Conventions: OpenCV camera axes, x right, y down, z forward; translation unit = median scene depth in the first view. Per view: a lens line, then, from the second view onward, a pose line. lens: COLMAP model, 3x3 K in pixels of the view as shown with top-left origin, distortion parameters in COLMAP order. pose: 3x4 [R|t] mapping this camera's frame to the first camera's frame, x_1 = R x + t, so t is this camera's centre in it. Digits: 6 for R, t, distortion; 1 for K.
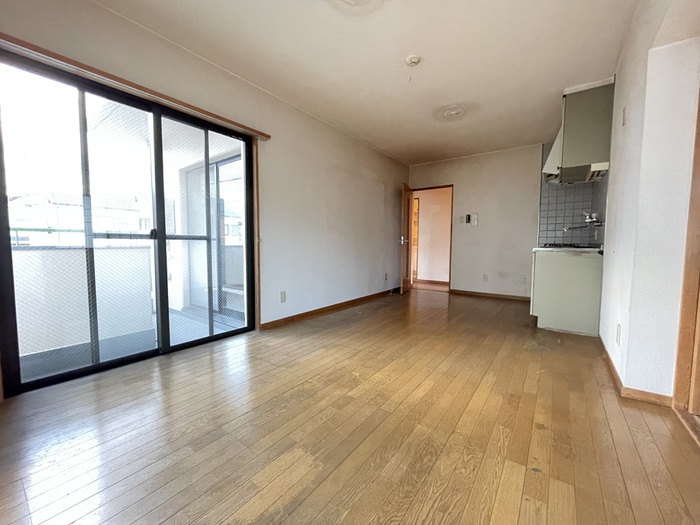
lens RADIAL K [[281.0, 0, 351.1], [0, 281.0, 260.6], [0, 0, 1]] dist [-0.000443, -0.001293]
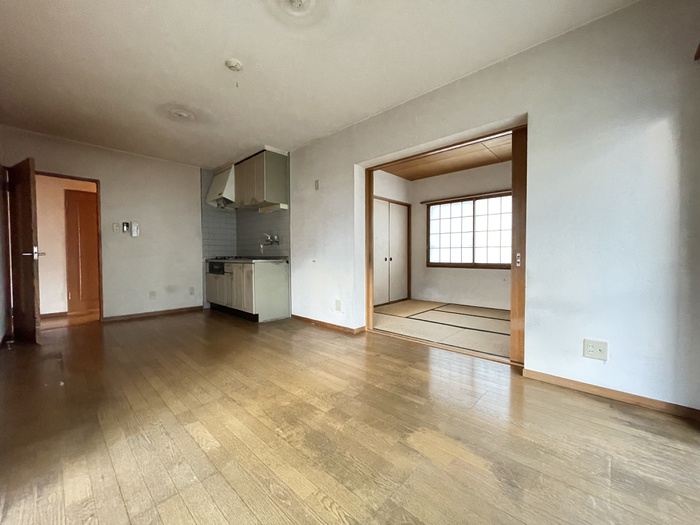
lens RADIAL K [[281.0, 0, 347.3], [0, 281.0, 260.8], [0, 0, 1]] dist [-0.000443, -0.001293]
pose [[0.119812, -0.024527, 0.992494, -0.703590], [0.066245, 0.997664, 0.016658, -0.045157], [-0.990584, 0.063752, 0.121157, 0.561100]]
